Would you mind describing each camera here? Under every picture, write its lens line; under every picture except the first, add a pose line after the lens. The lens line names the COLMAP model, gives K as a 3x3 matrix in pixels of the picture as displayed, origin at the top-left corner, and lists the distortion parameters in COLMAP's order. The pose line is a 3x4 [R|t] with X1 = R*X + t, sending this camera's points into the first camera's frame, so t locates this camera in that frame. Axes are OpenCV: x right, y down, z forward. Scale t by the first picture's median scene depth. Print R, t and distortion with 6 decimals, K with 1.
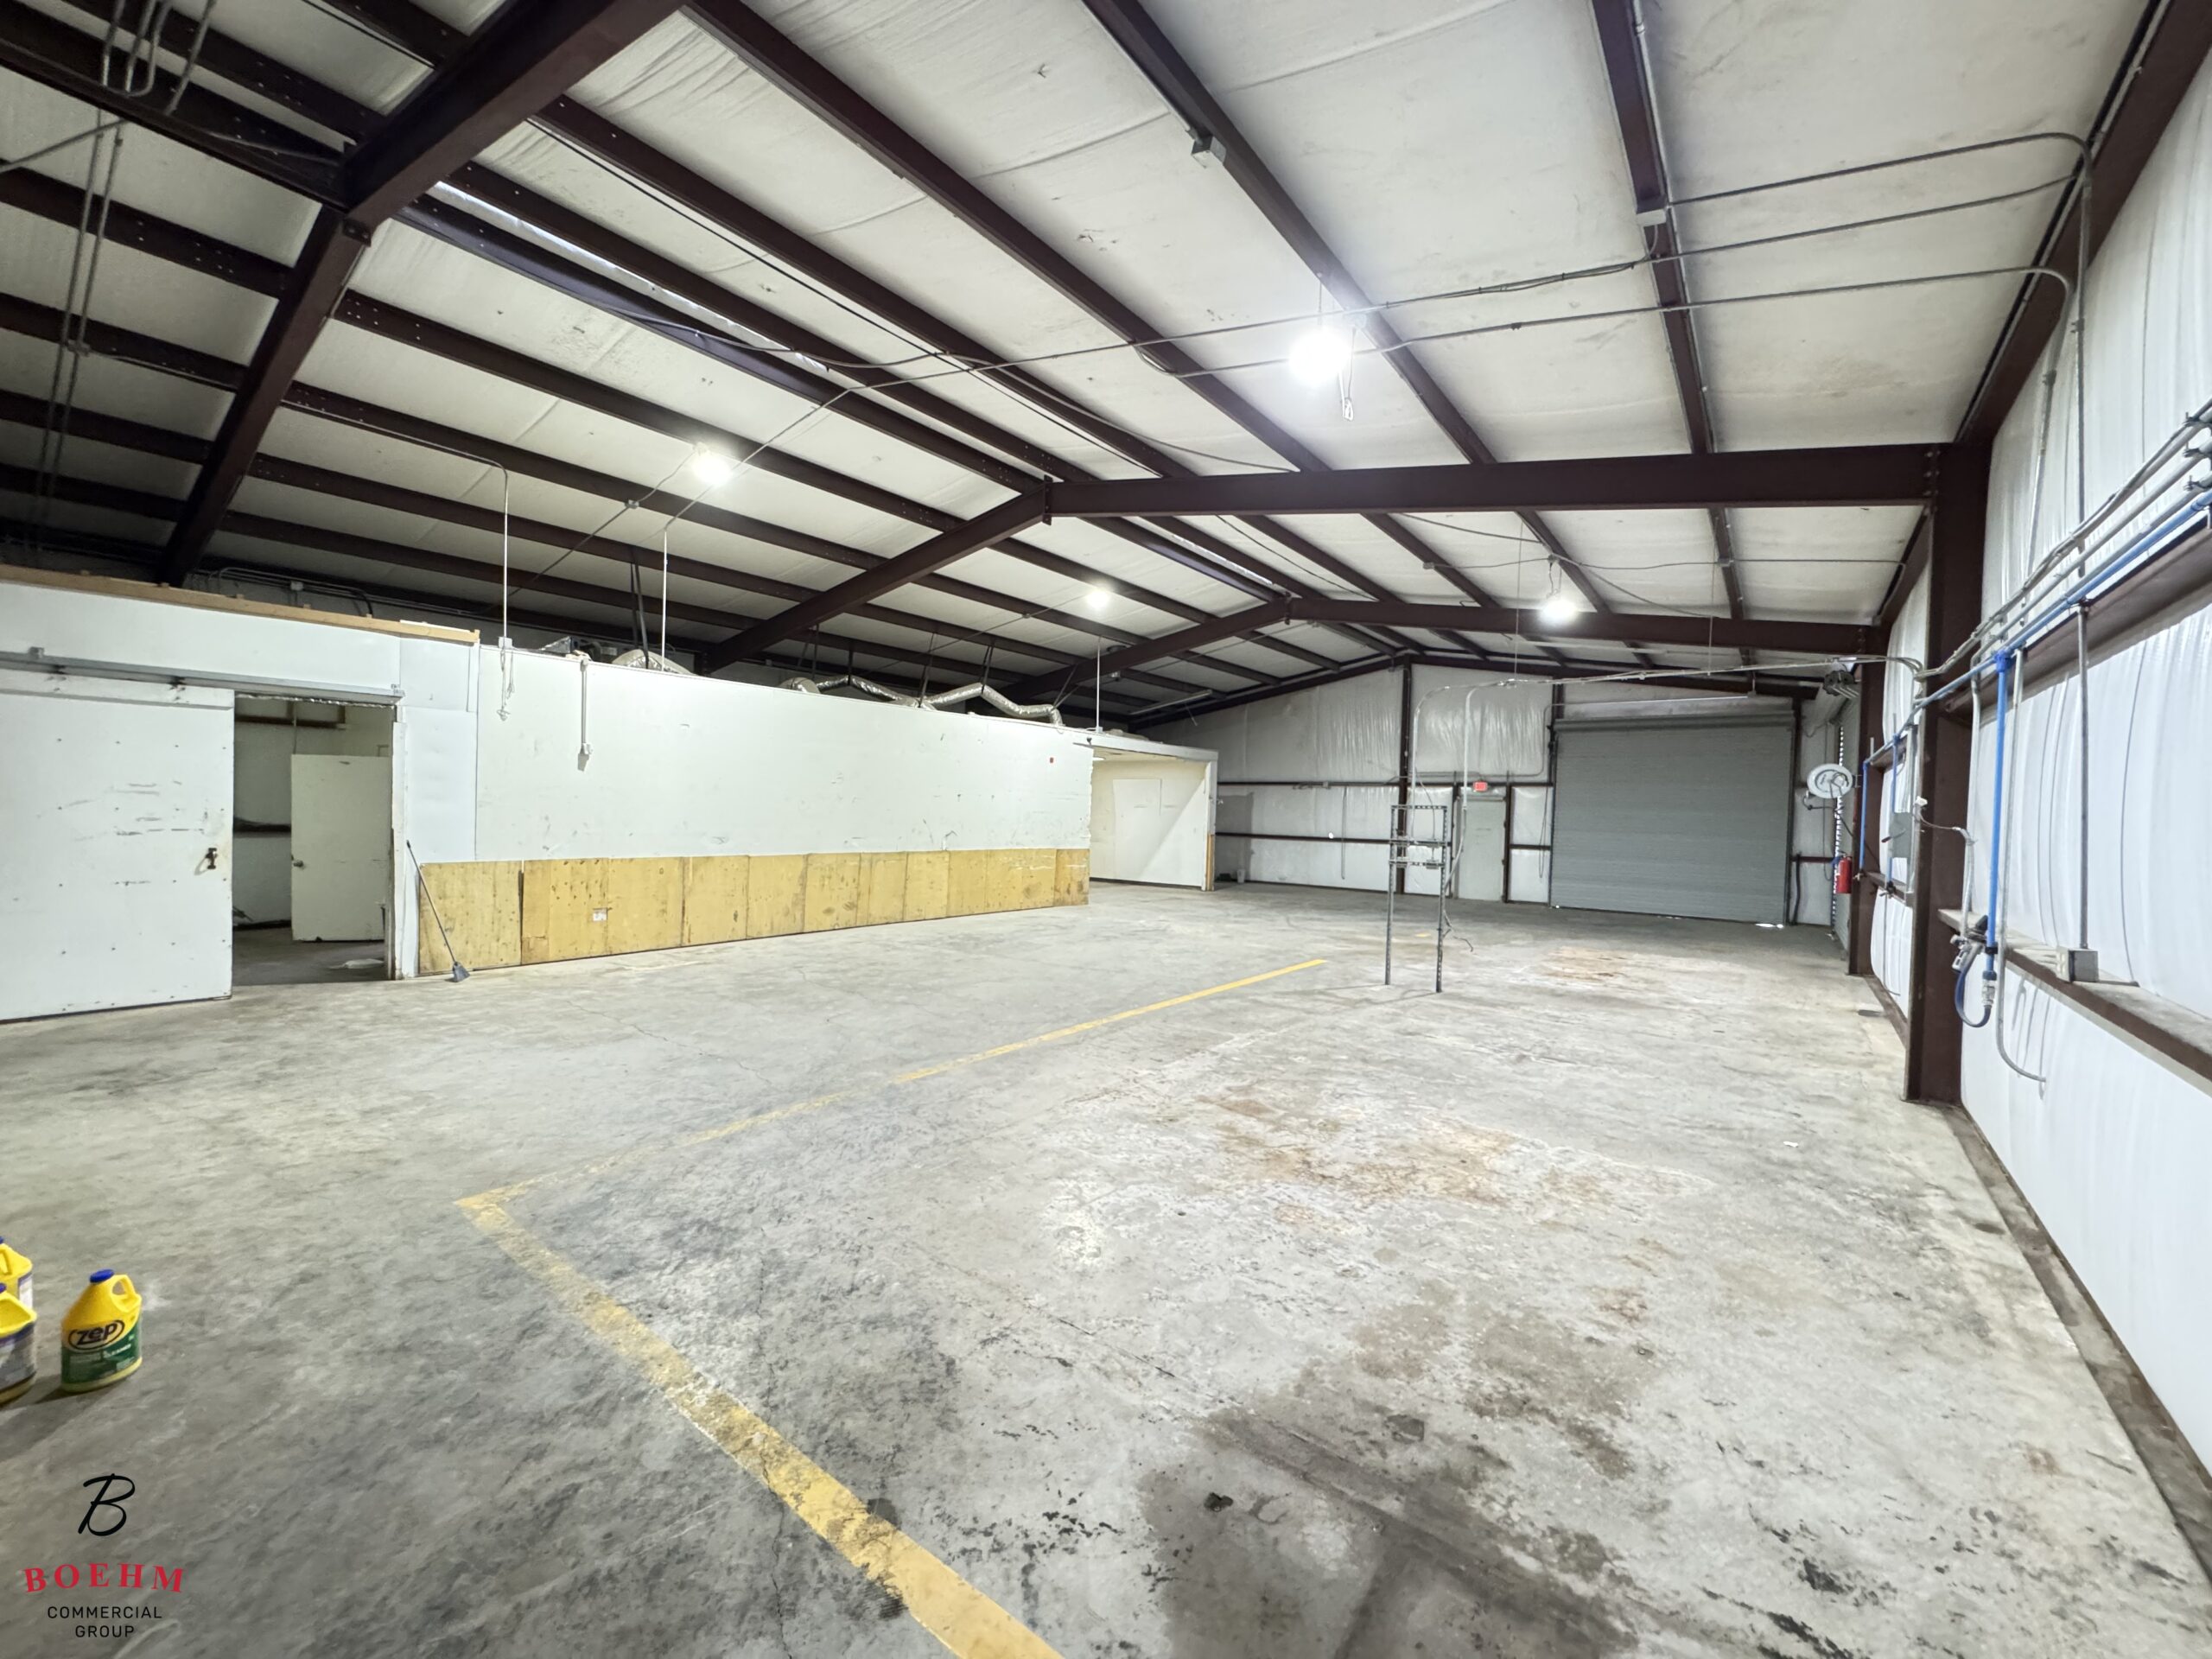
lens RADIAL K [[888.7, 0, 1109.0], [0, 888.7, 838.4], [0, 0, 1]] dist [-0.000923, -0.000618]
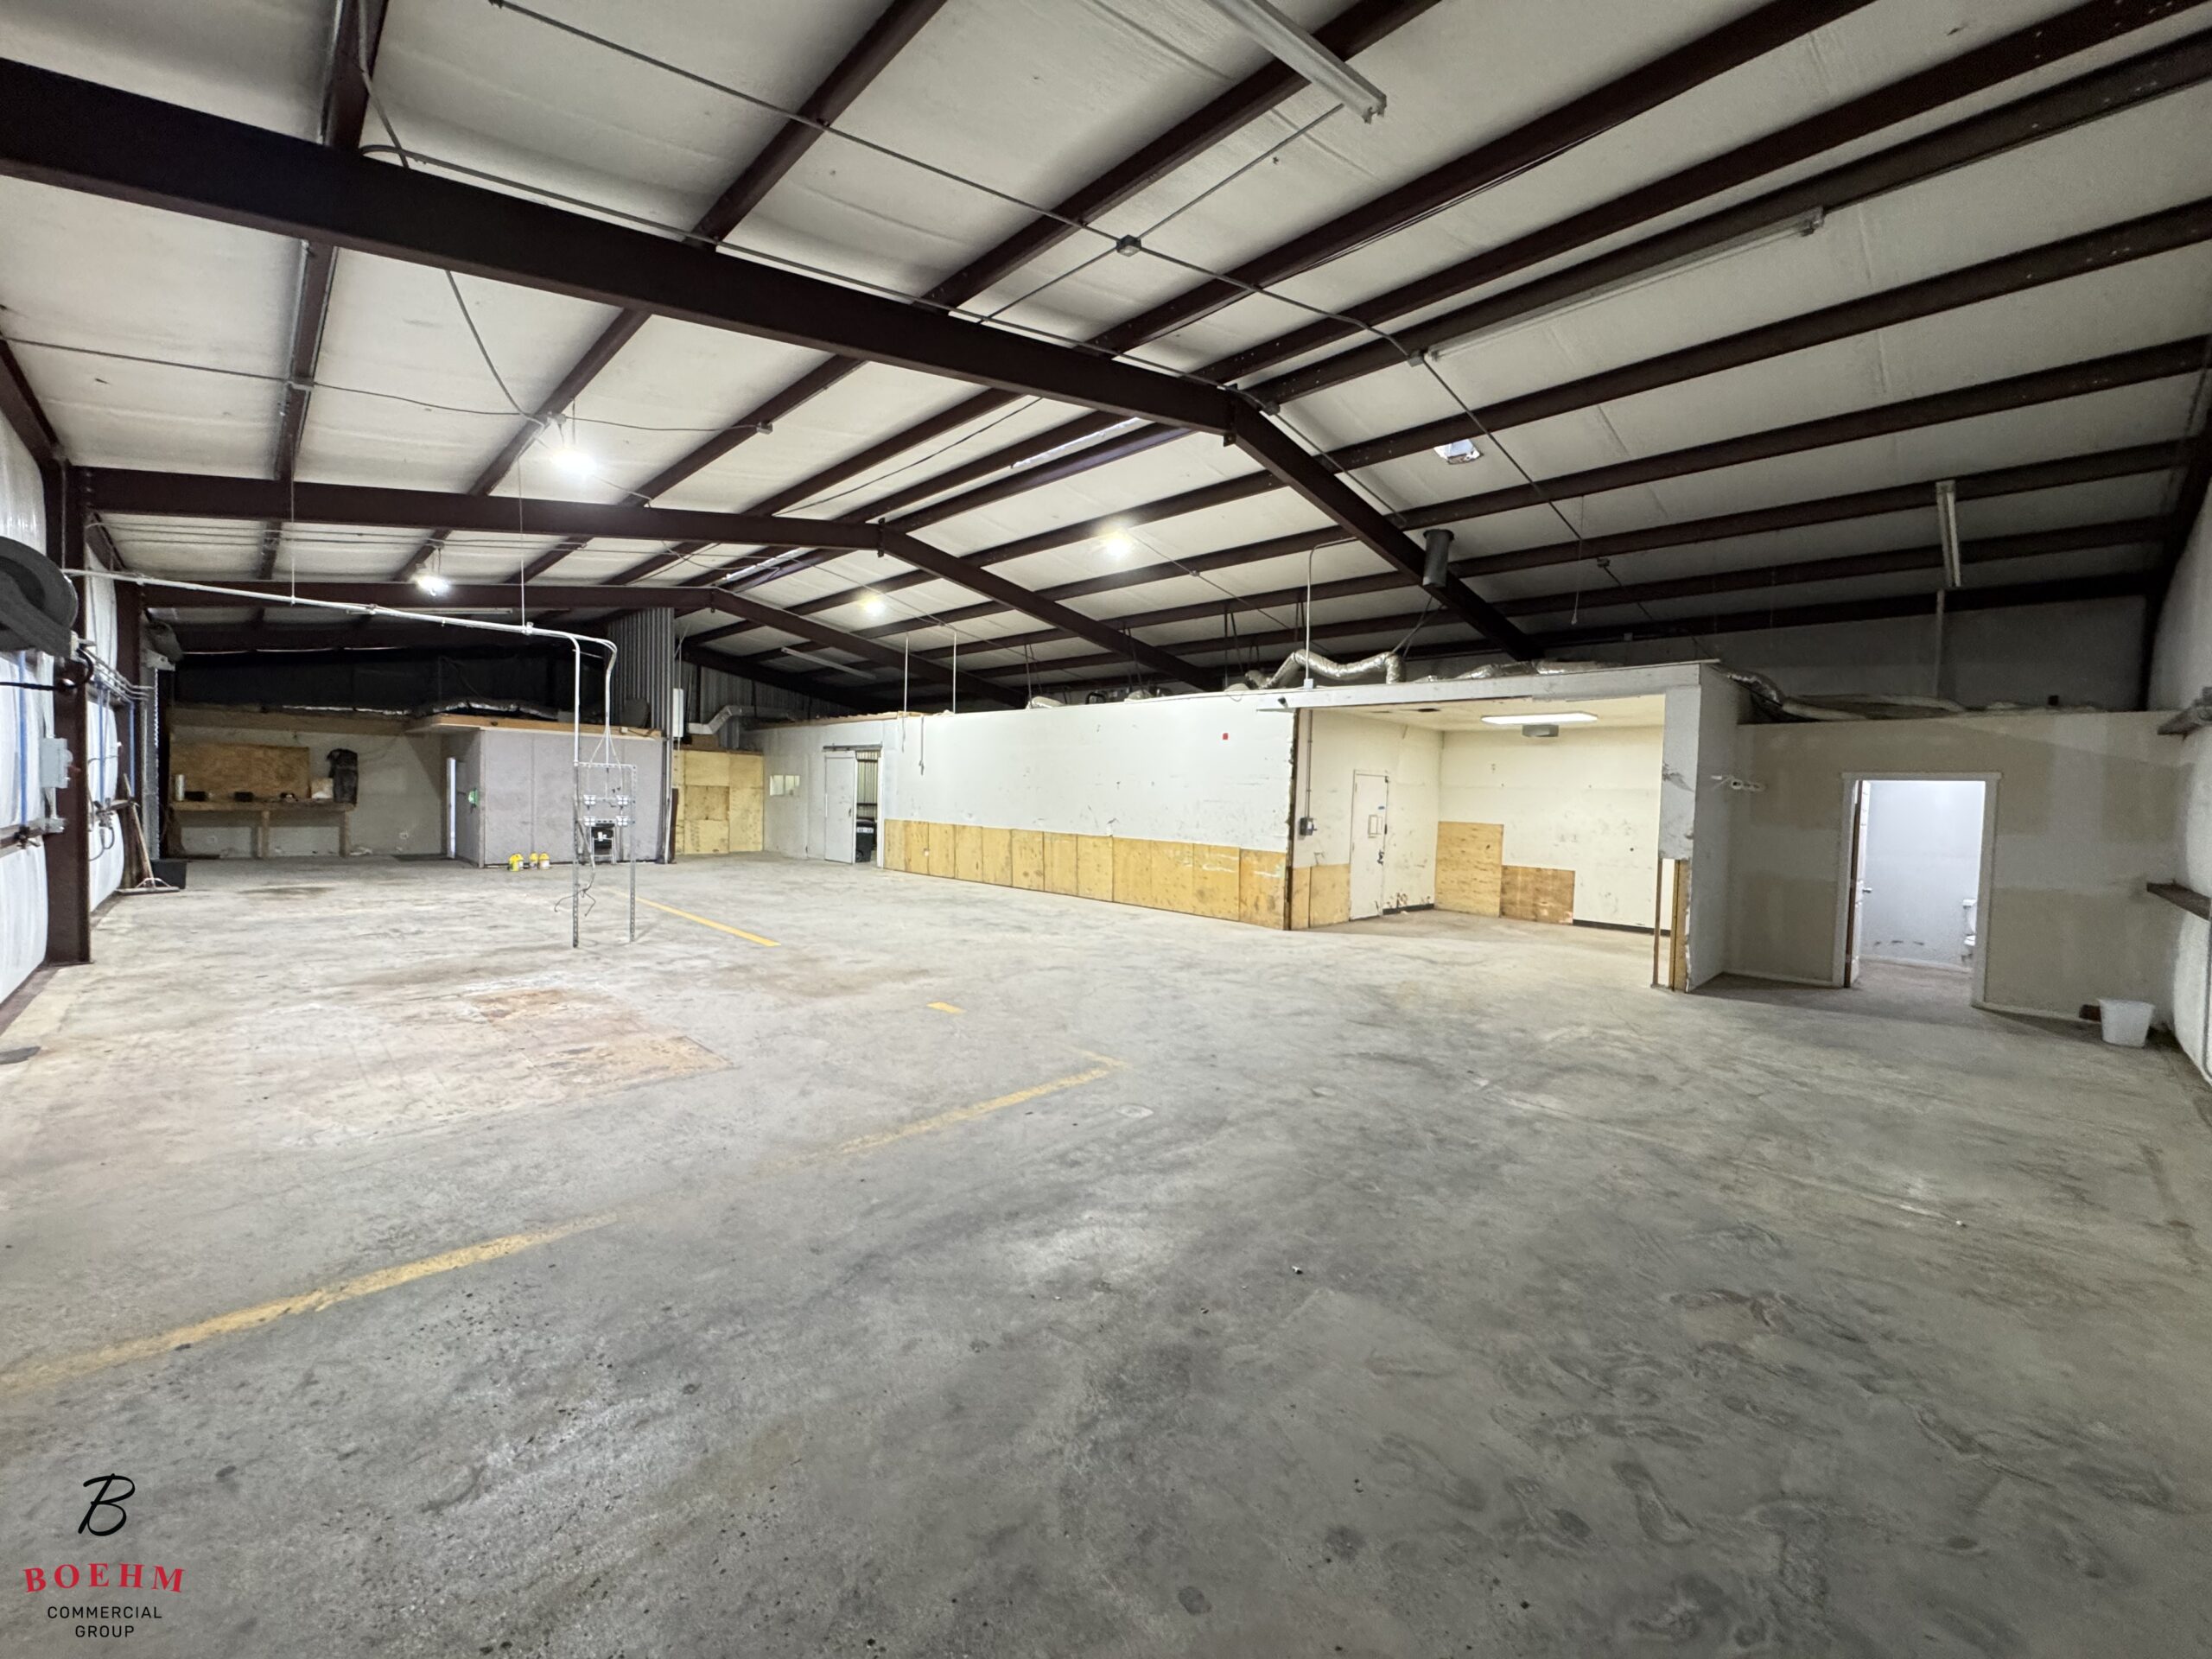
lens RADIAL K [[888.7, 0, 1115.0], [0, 888.7, 829.7], [0, 0, 1]] dist [-0.000923, -0.000618]
pose [[-0.136612, 0.013088, -0.990538, 0.922983], [-0.061068, 0.997900, 0.021608, -0.018743], [0.988741, 0.063442, -0.135526, 1.250896]]
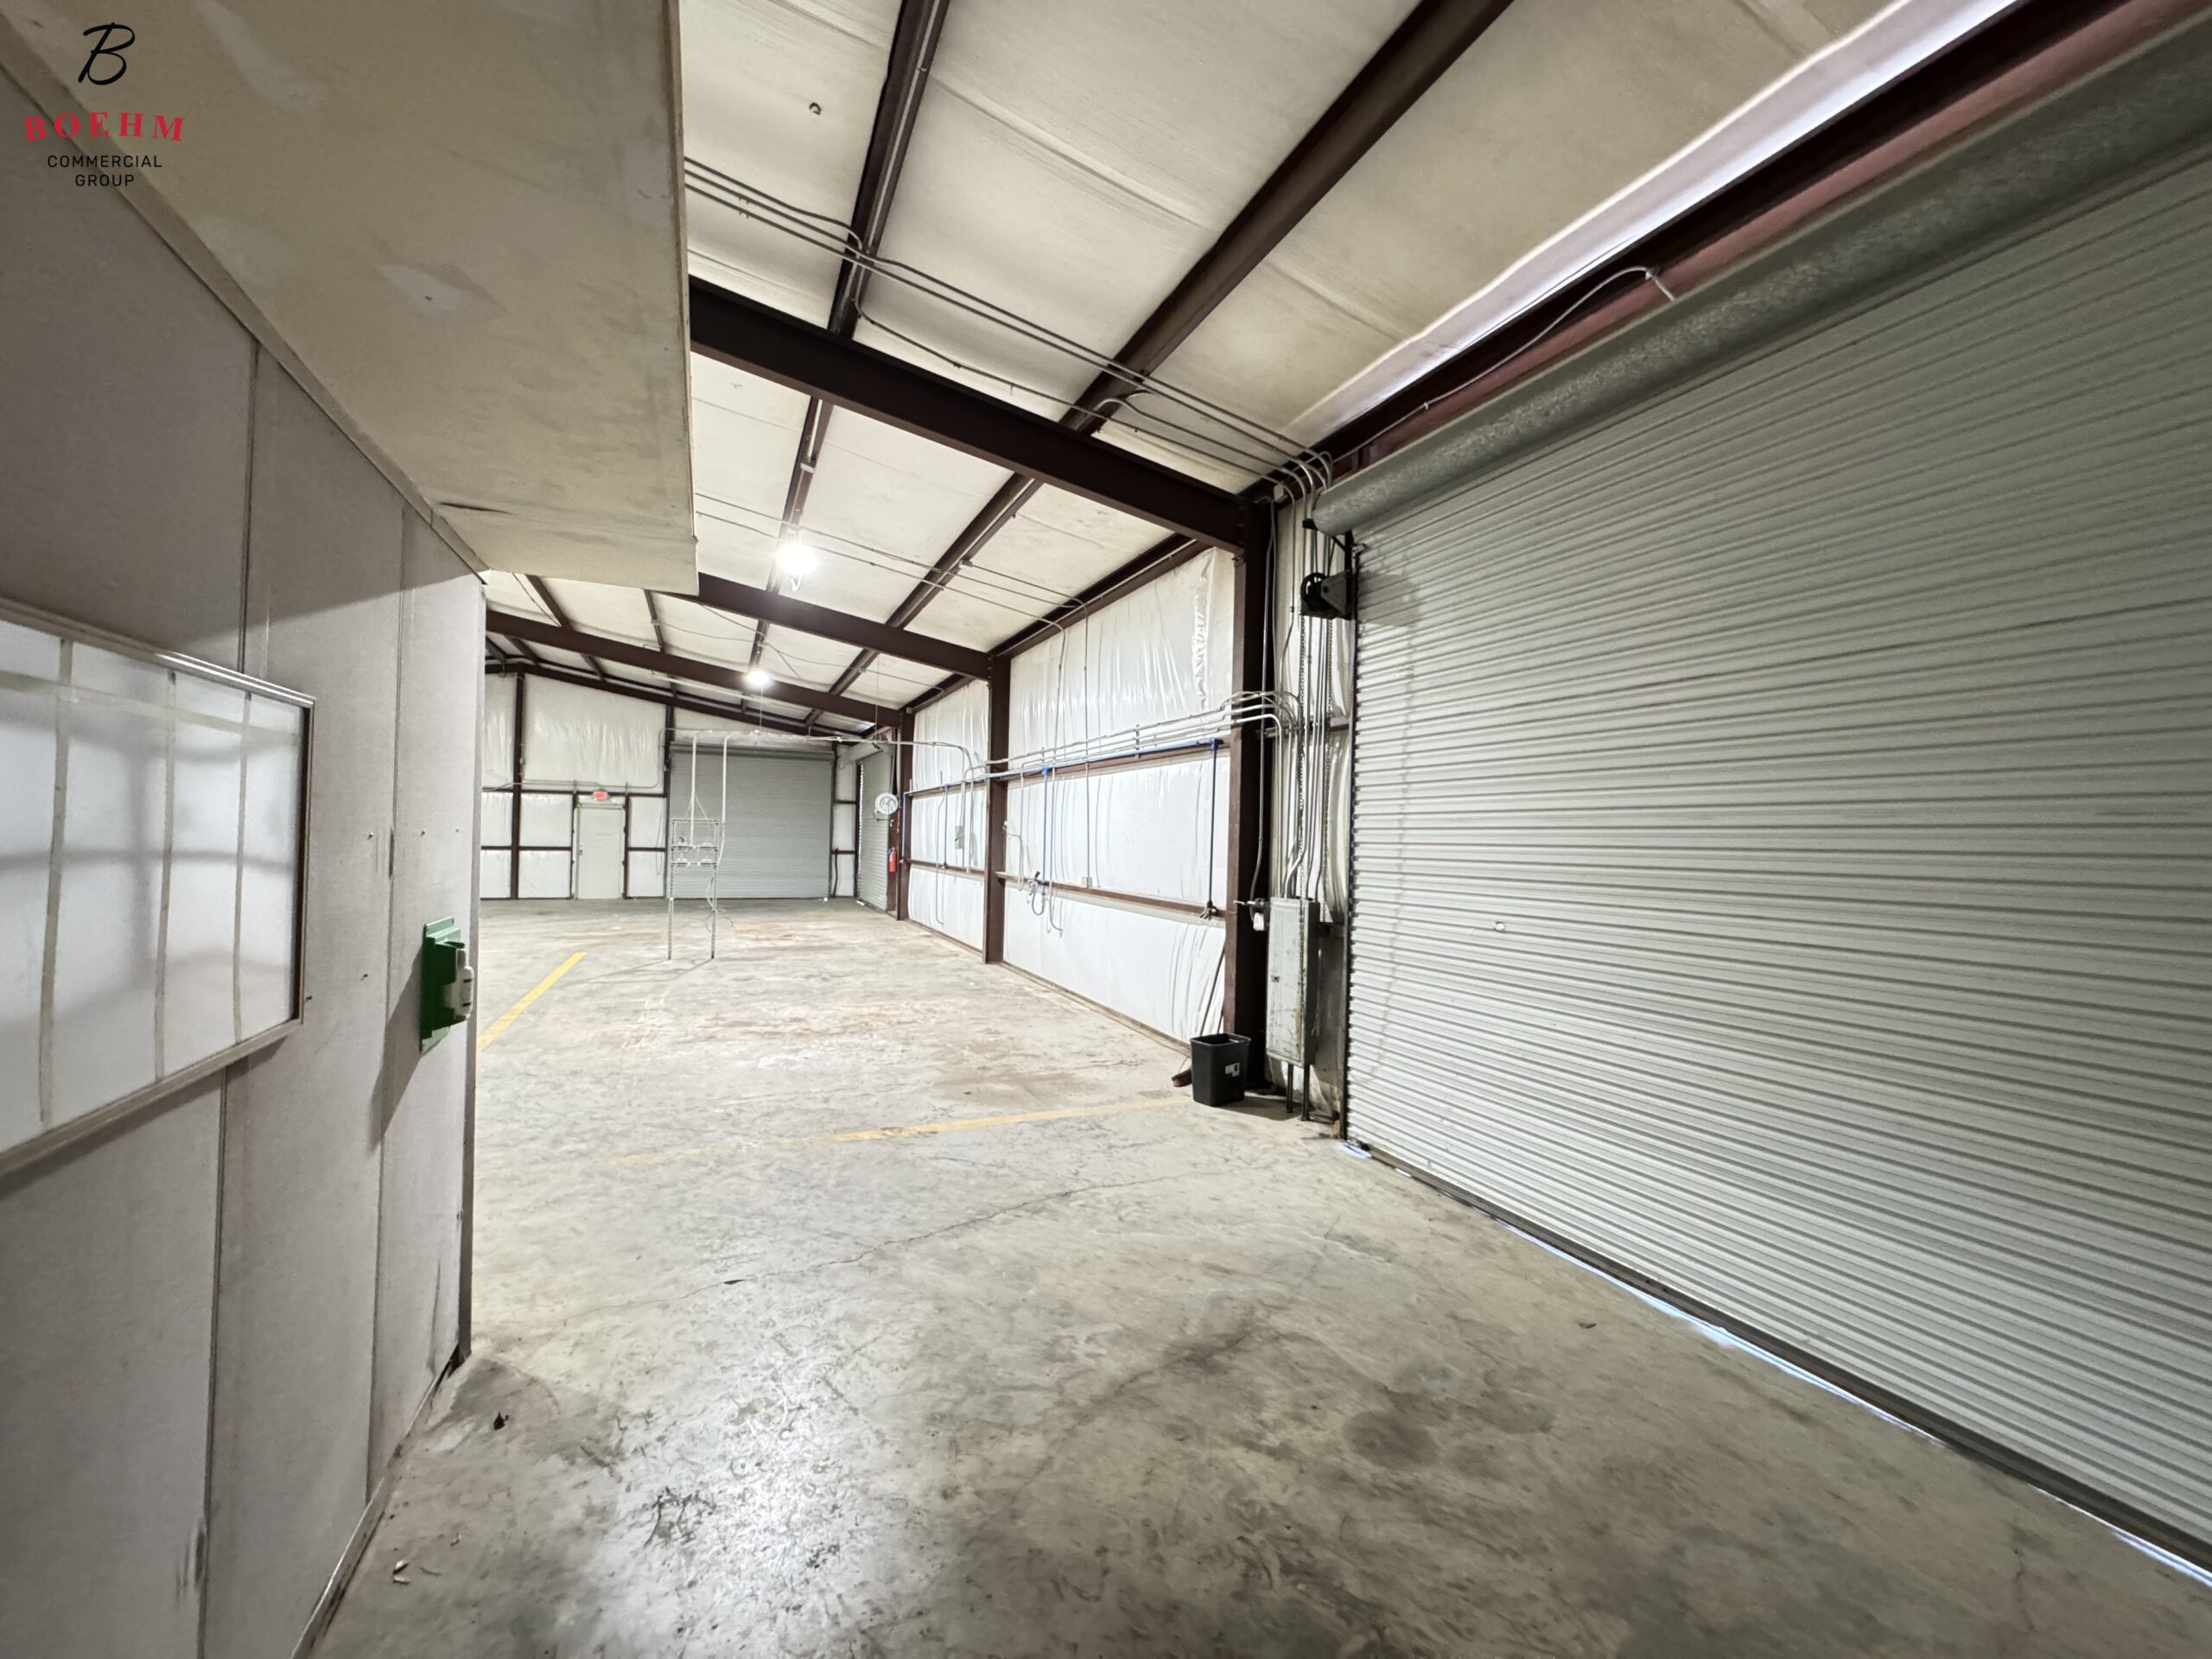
lens RADIAL K [[888.7, 0, 1109.2], [0, 888.7, 823.7], [0, 0, 1]] dist [-0.000923, -0.000618]
pose [[0.479456, -0.001811, 0.877564, -0.501392], [0.015603, 0.999857, -0.006462, -0.013700], [-0.877427, 0.016791, 0.479416, -0.171183]]
